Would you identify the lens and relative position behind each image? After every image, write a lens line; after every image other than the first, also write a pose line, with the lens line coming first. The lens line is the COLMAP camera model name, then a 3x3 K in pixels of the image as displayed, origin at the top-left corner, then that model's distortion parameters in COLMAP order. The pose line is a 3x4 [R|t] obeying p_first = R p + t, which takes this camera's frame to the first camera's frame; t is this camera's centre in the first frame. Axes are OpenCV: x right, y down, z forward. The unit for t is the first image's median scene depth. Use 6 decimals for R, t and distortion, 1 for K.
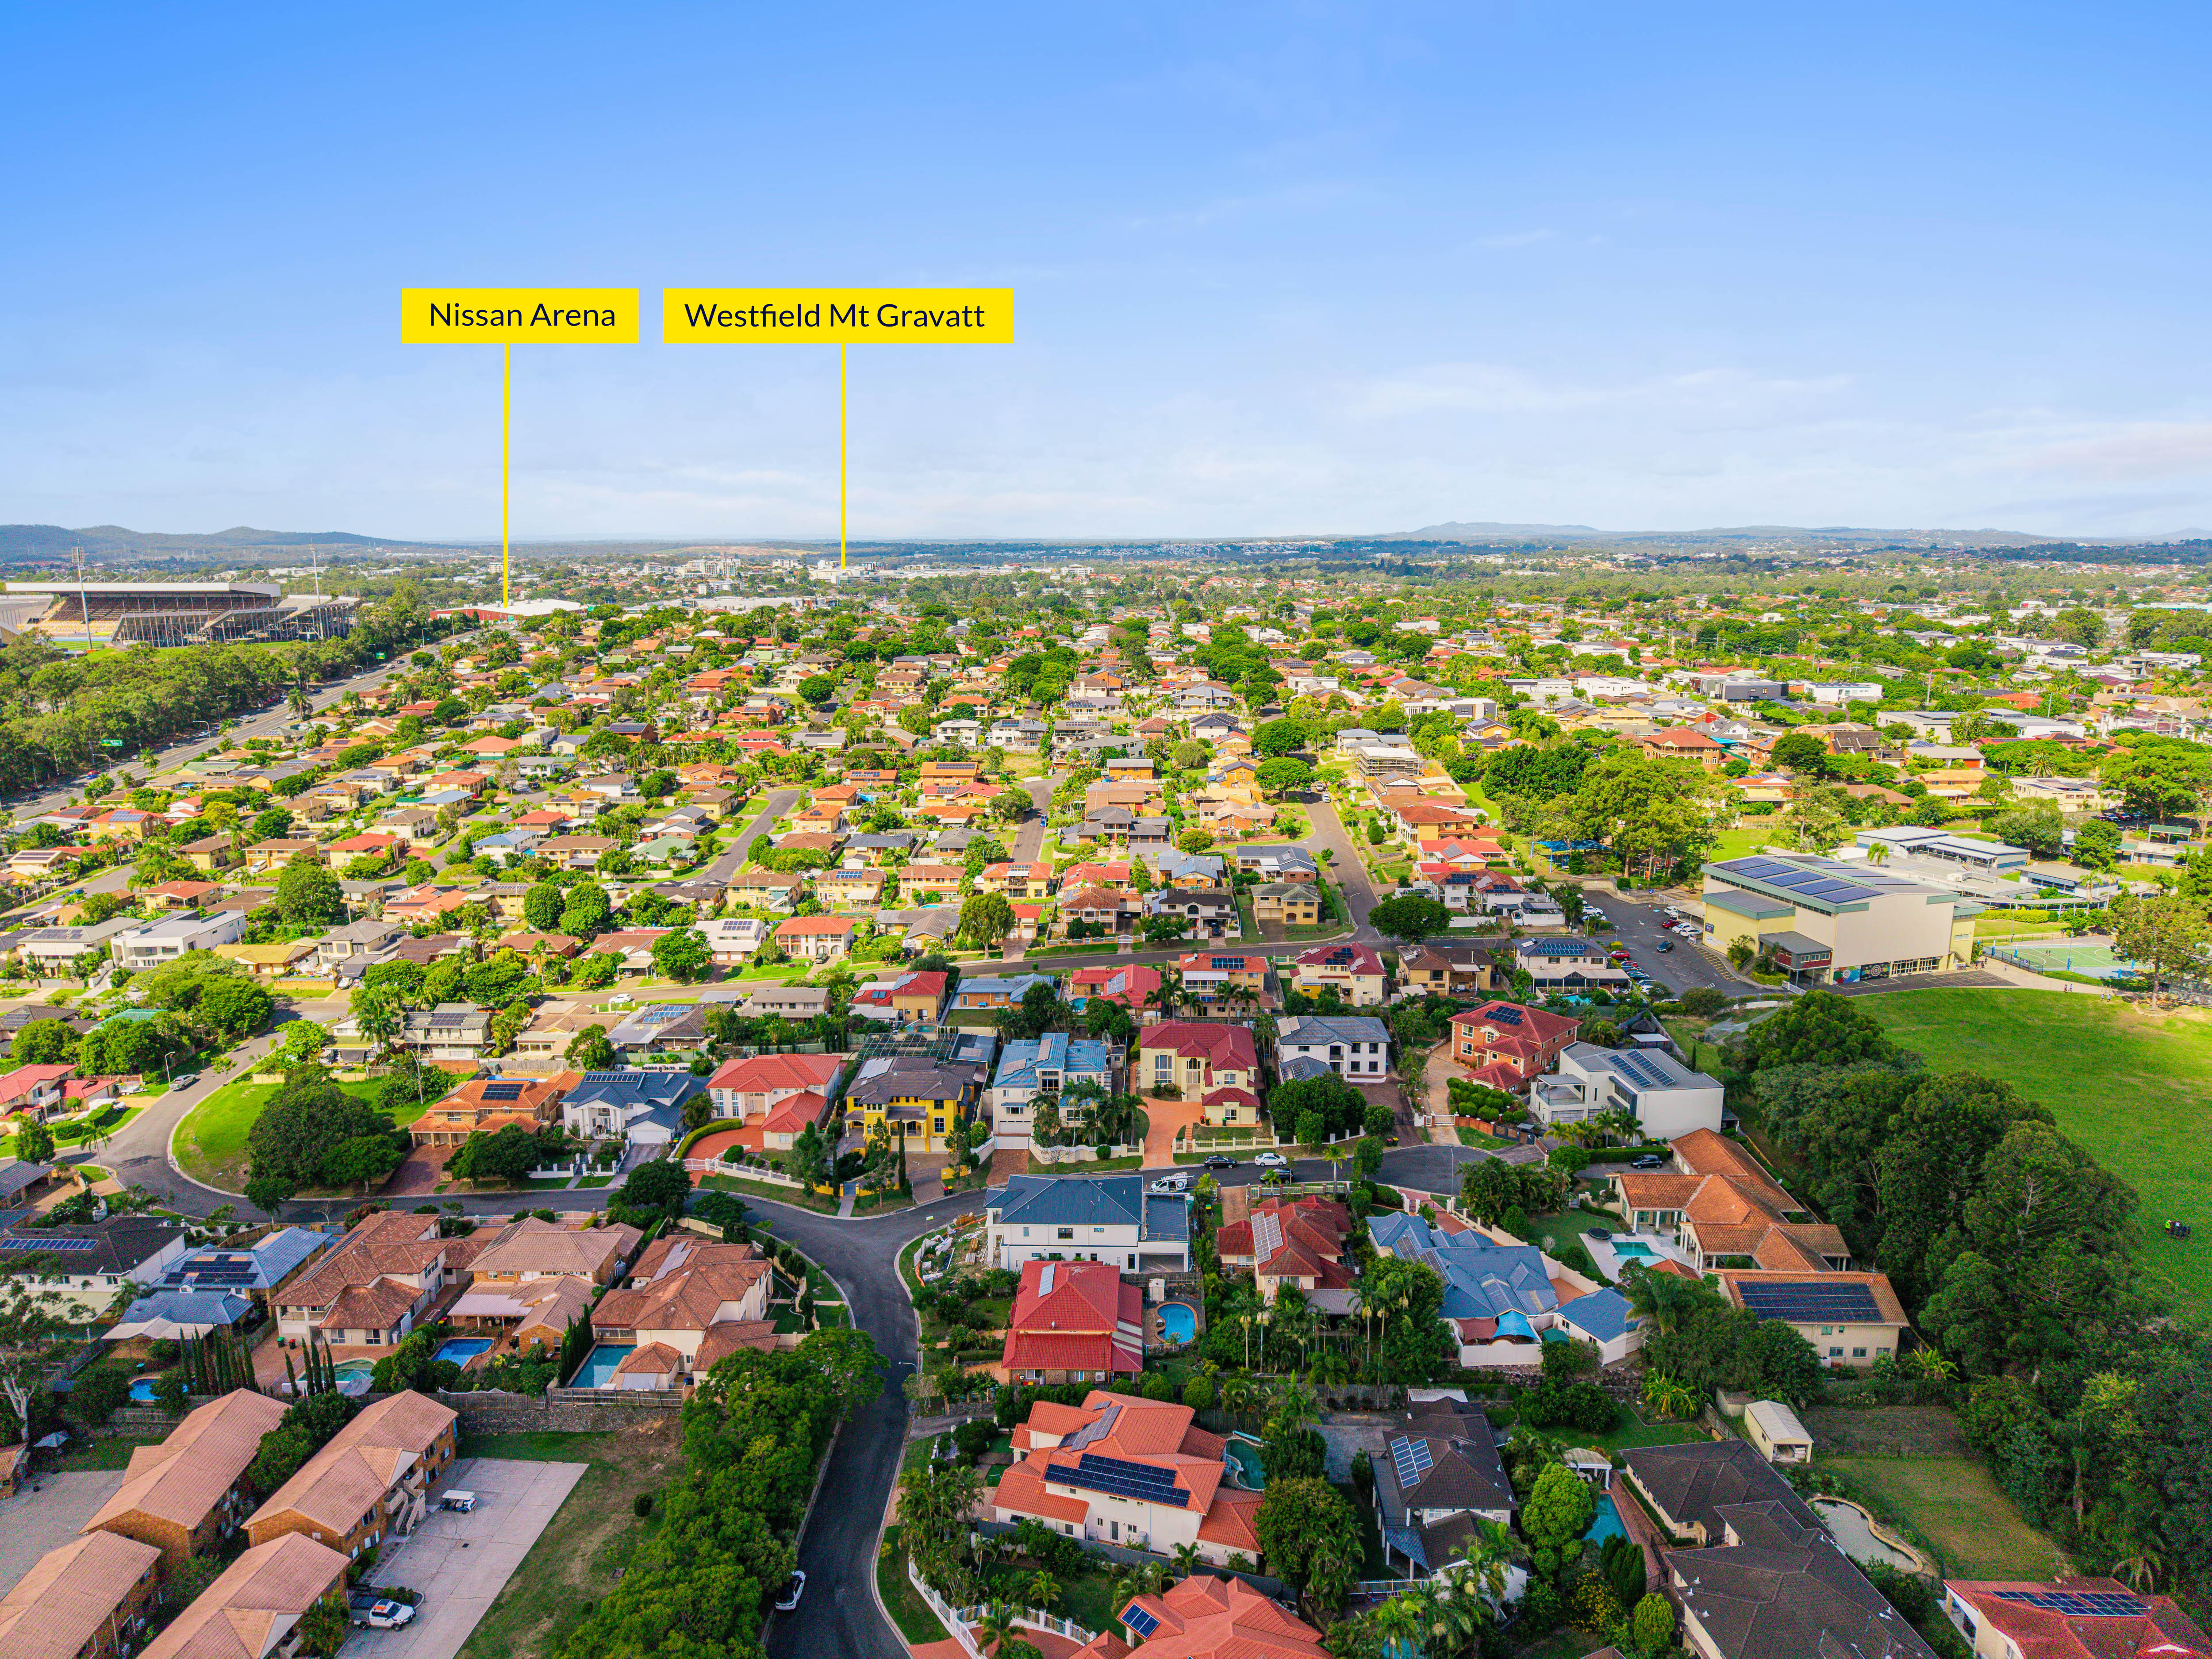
lens RADIAL K [[1472.0, 0, 1103.2], [0, 1472.0, 825.3], [0, 0, 1]] dist [0.048986, -0.040453]
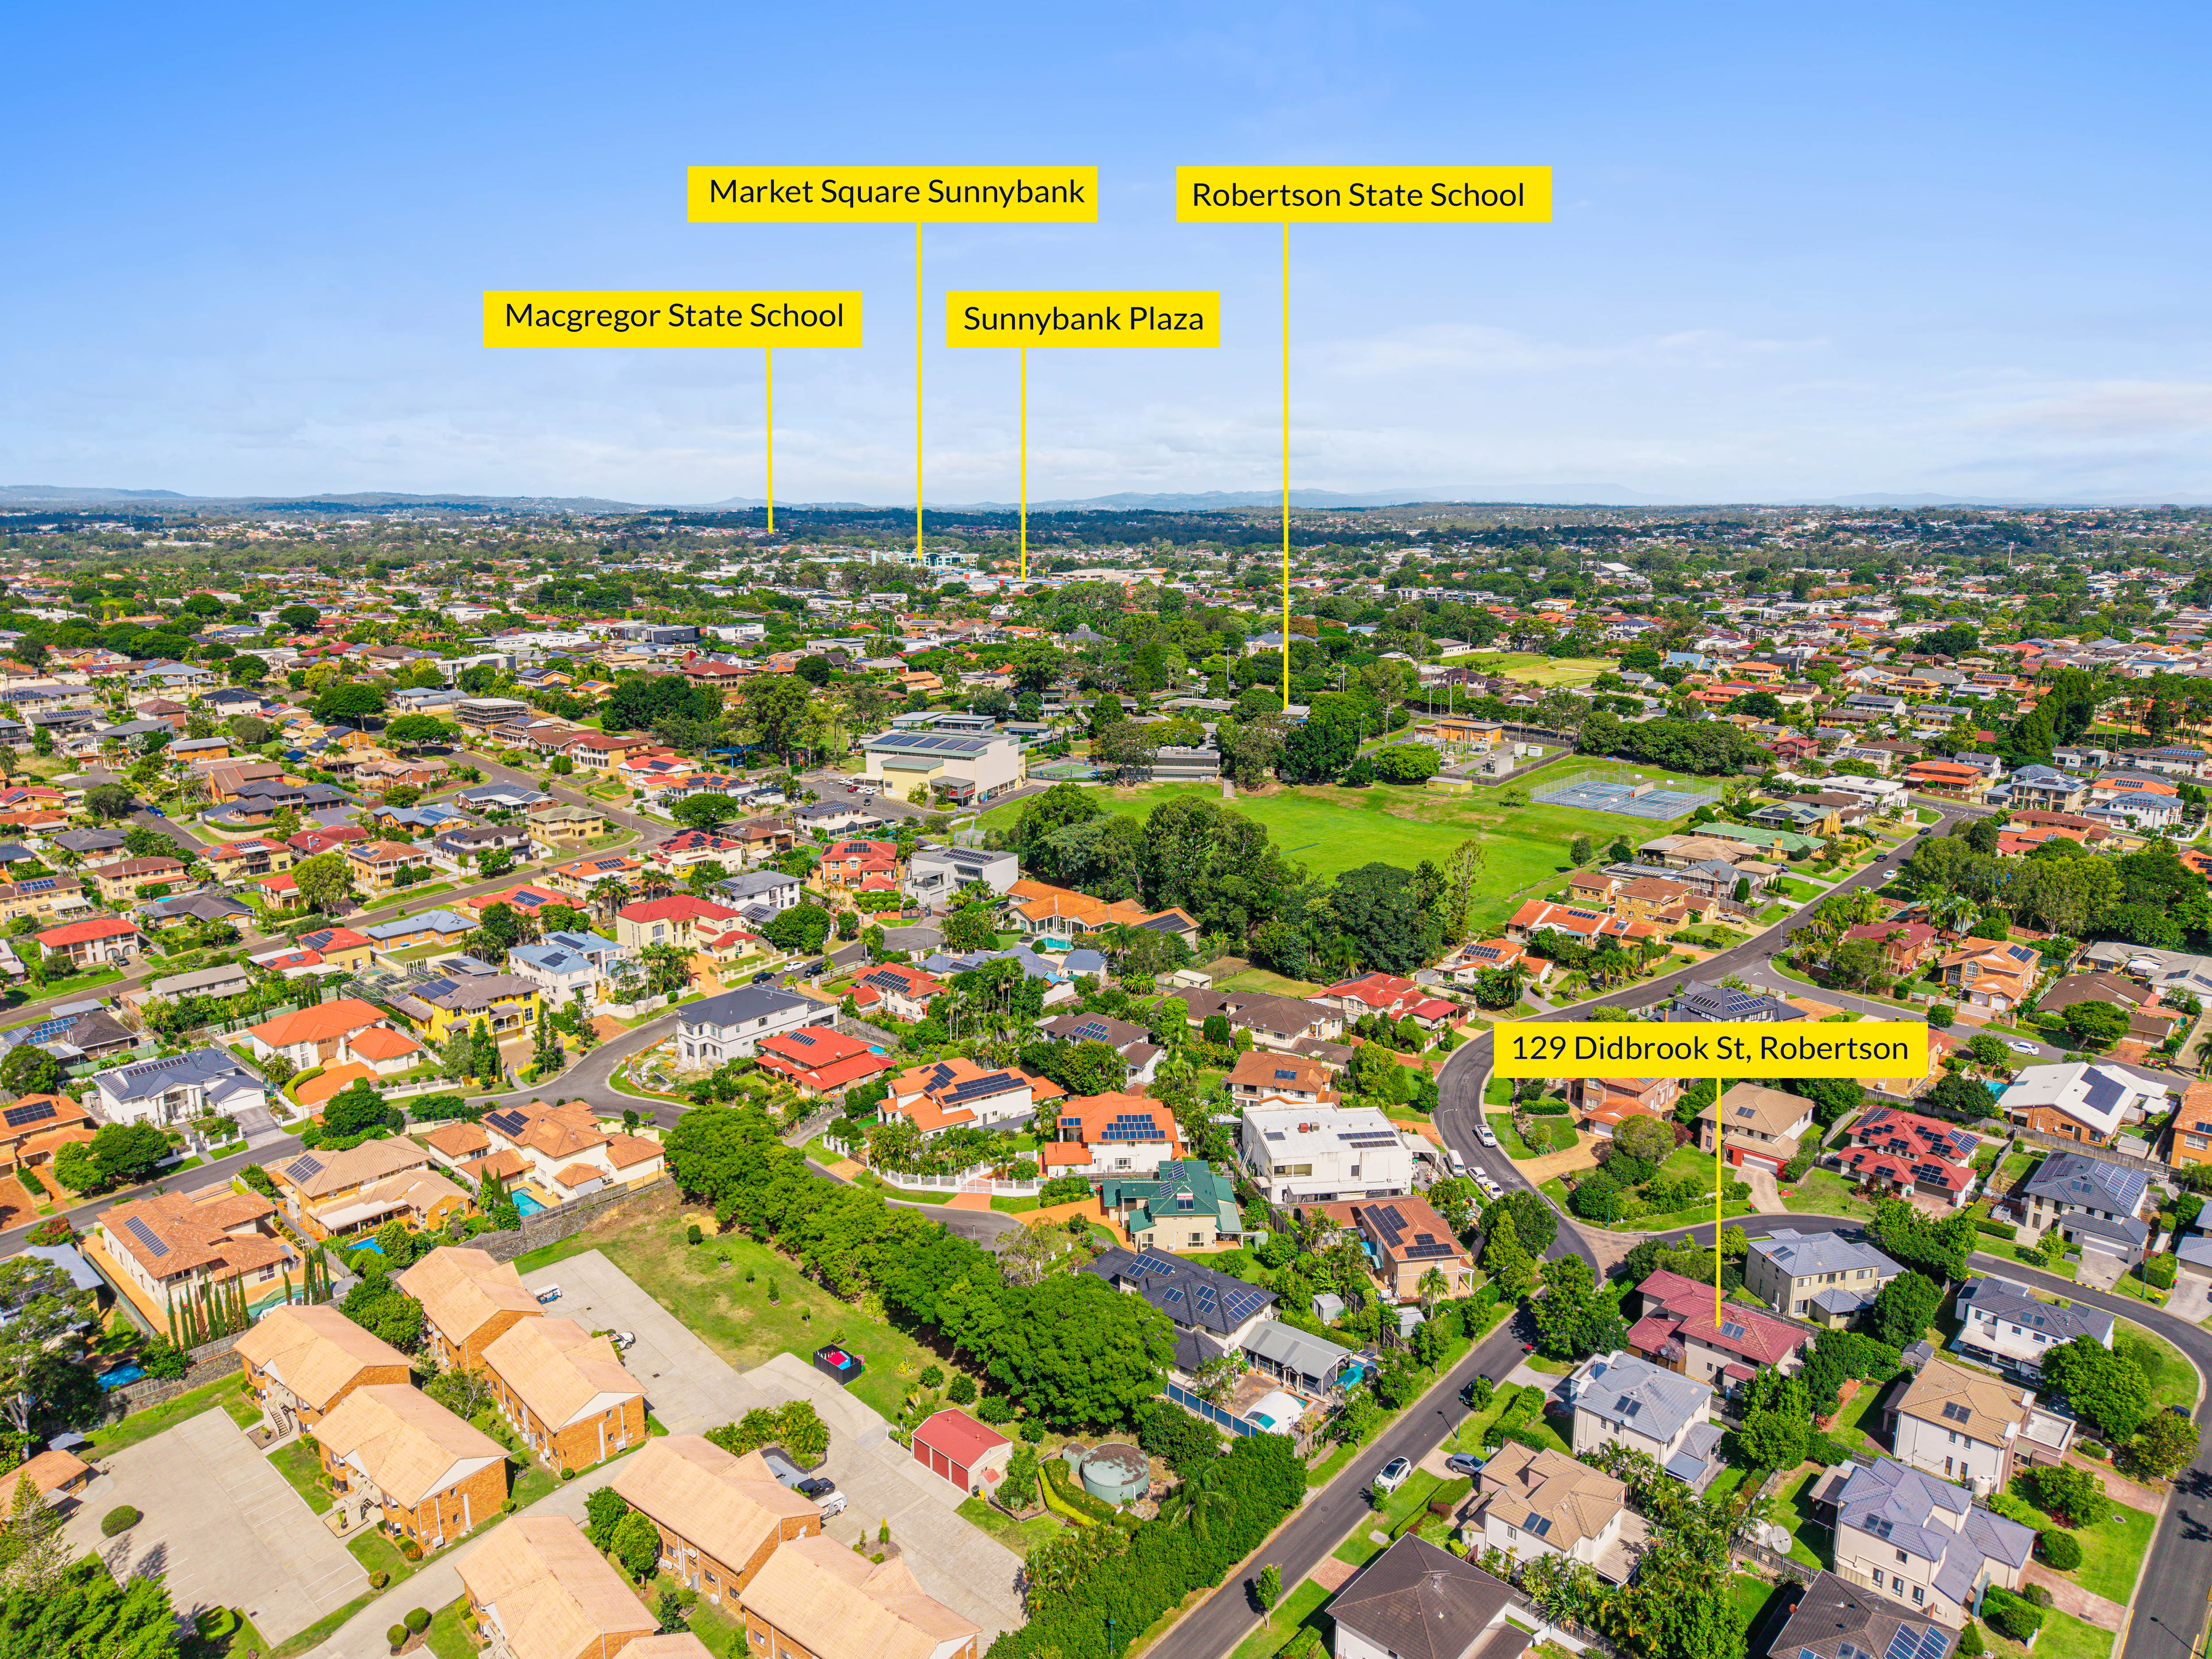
lens RADIAL K [[1472.0, 0, 1110.7], [0, 1472.0, 832.3], [0, 0, 1]] dist [0.048986, -0.040453]
pose [[0.654802, -0.164520, 0.737677, -0.658787], [0.145379, 0.985212, 0.090681, 0.023260], [-0.741687, 0.047865, 0.669036, -0.128668]]
